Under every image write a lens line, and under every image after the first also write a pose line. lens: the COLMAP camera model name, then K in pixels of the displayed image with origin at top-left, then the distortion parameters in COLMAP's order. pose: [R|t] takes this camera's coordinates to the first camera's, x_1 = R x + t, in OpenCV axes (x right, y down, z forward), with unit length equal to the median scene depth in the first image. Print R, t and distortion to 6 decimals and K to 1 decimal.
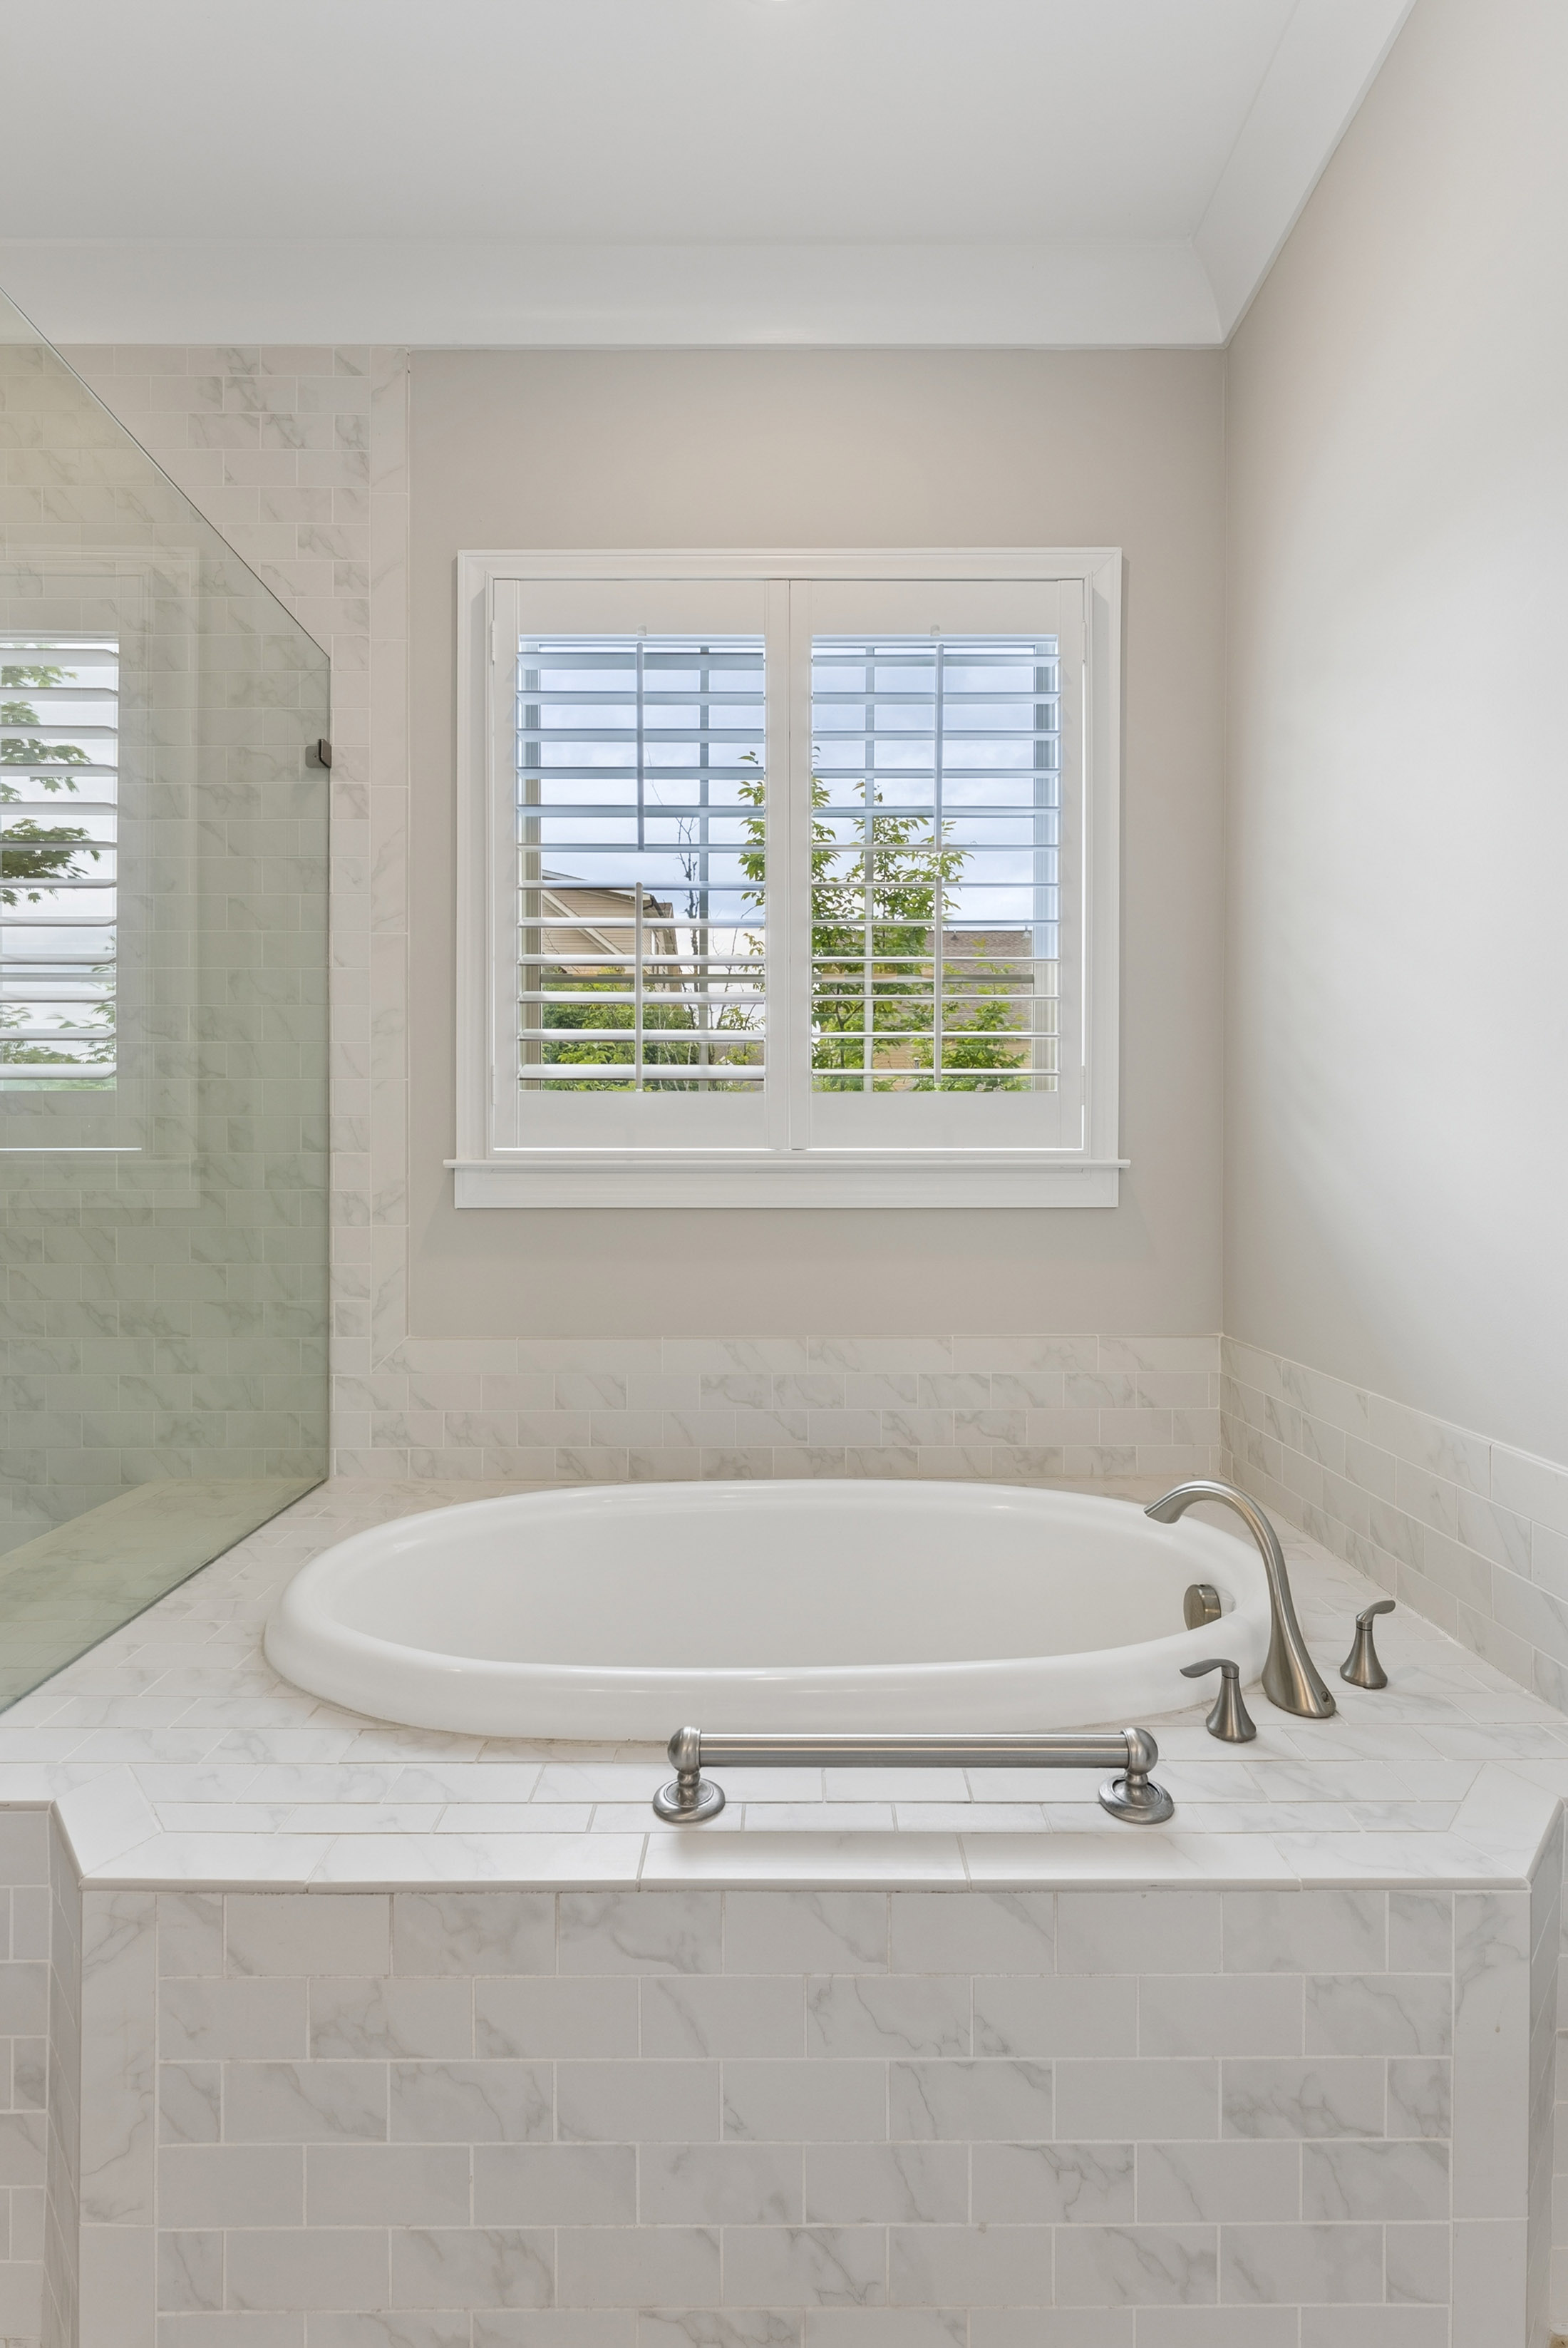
lens RADIAL K [[1115.8, 0, 780.3], [0, 1115.8, 1159.6], [0, 0, 1]] dist [-0.001911, 0.000186]
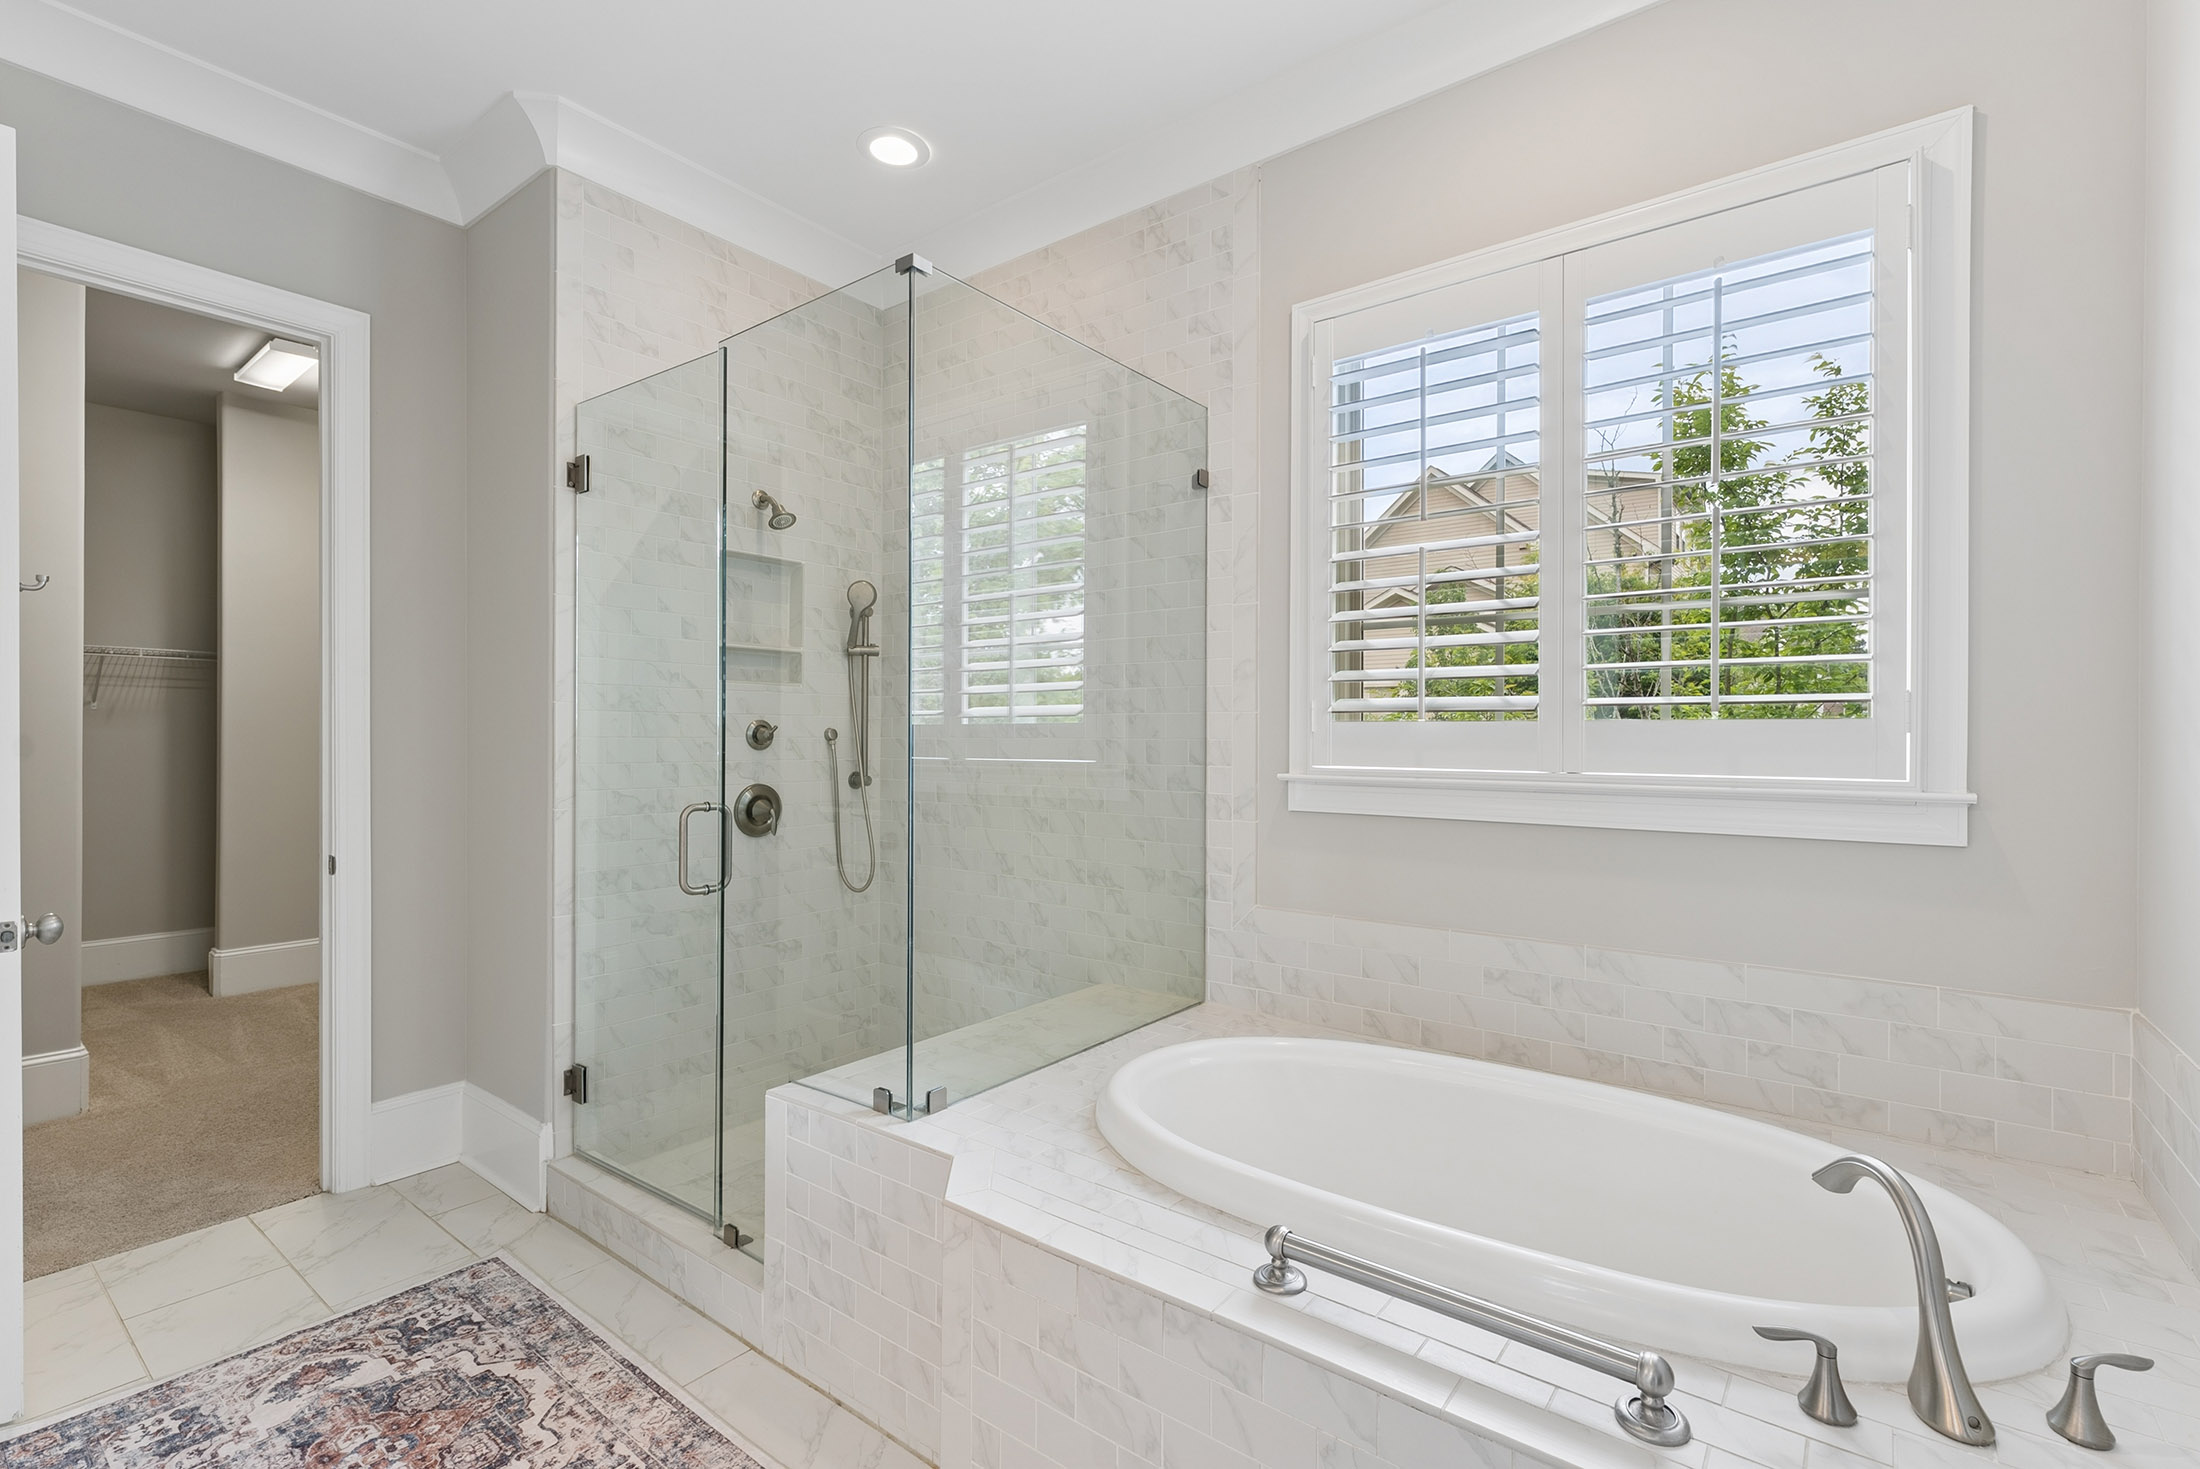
lens RADIAL K [[979.3, 0, 1100.0], [0, 979.3, 734.5], [0, 0, 1]] dist [0.000176, -0.000092]
pose [[0.790773, 0.002532, -0.612105, 0.234462], [-0.004143, 0.999991, -0.001216, -0.043200], [0.612096, 0.003497, 0.790776, -0.039895]]
